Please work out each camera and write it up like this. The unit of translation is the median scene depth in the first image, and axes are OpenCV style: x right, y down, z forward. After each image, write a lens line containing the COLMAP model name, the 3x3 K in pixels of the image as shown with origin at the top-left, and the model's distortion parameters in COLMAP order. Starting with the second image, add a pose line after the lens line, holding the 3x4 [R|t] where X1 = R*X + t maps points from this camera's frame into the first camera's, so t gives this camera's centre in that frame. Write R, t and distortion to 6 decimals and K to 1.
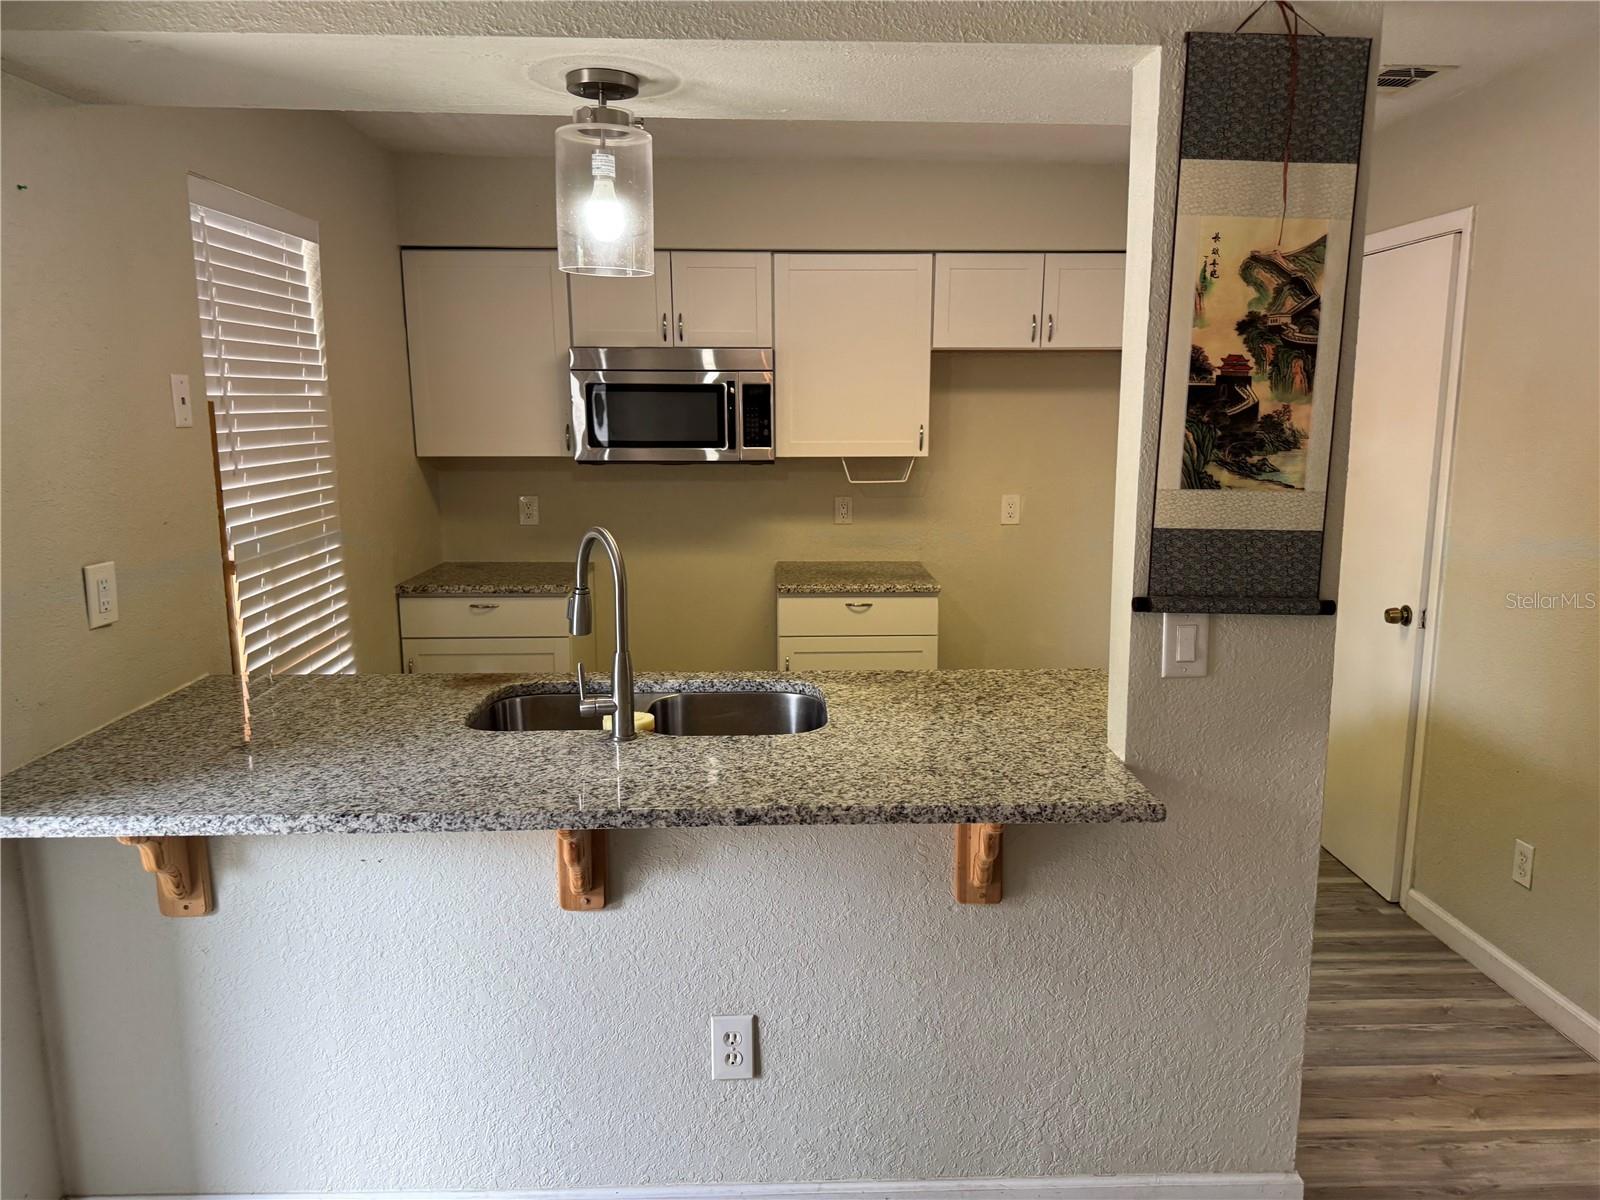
lens RADIAL K [[1138.3, 0, 800.0], [0, 1138.3, 600.0], [0, 0, 1]] dist [0.101111, -0.274499]
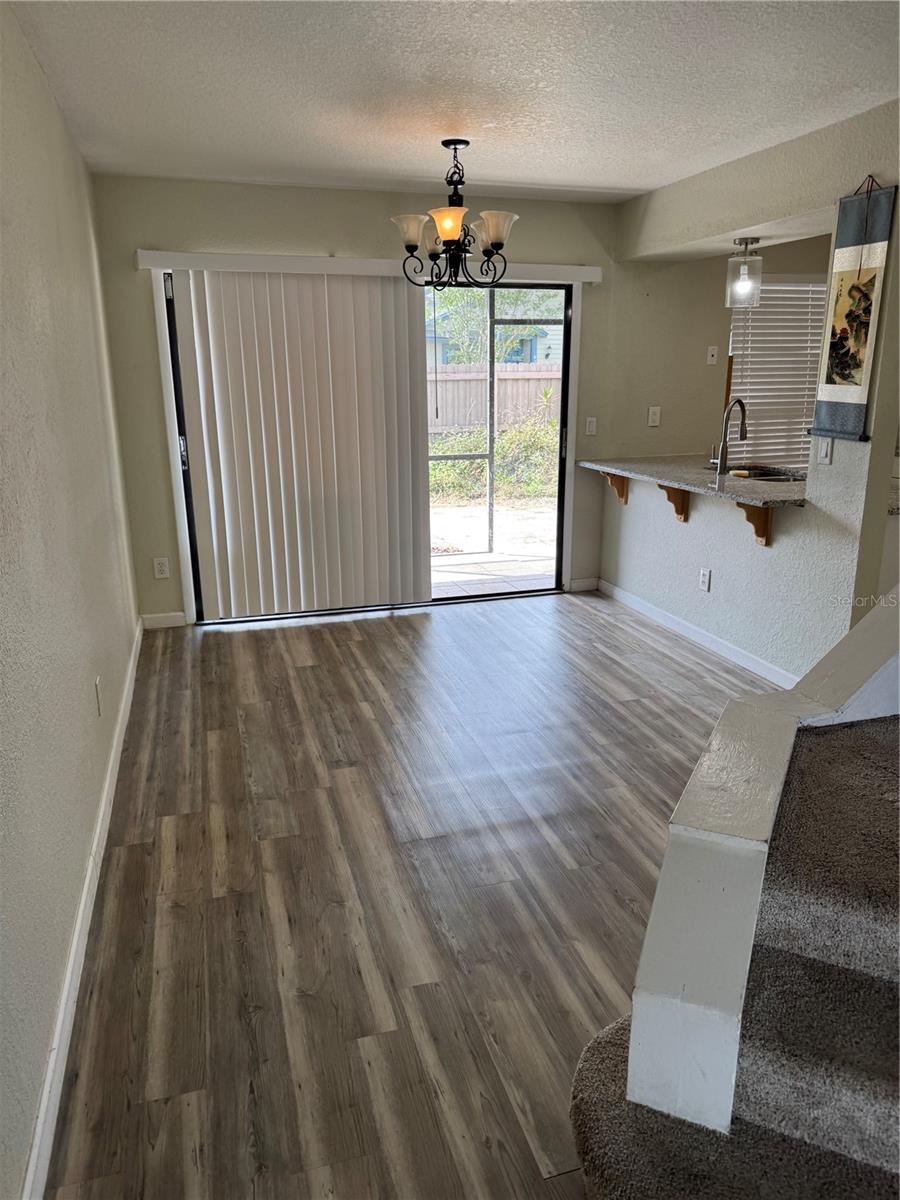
lens RADIAL K [[845.4, 0, 450.0], [0, 845.4, 600.0], [0, 0, 1]] dist [0.153289, -0.262826]
pose [[0.242900, 0.250679, -0.937102, 1.726413], [-0.162906, 0.962855, 0.215342, 0.070451], [0.956275, 0.100353, 0.274715, -0.205419]]
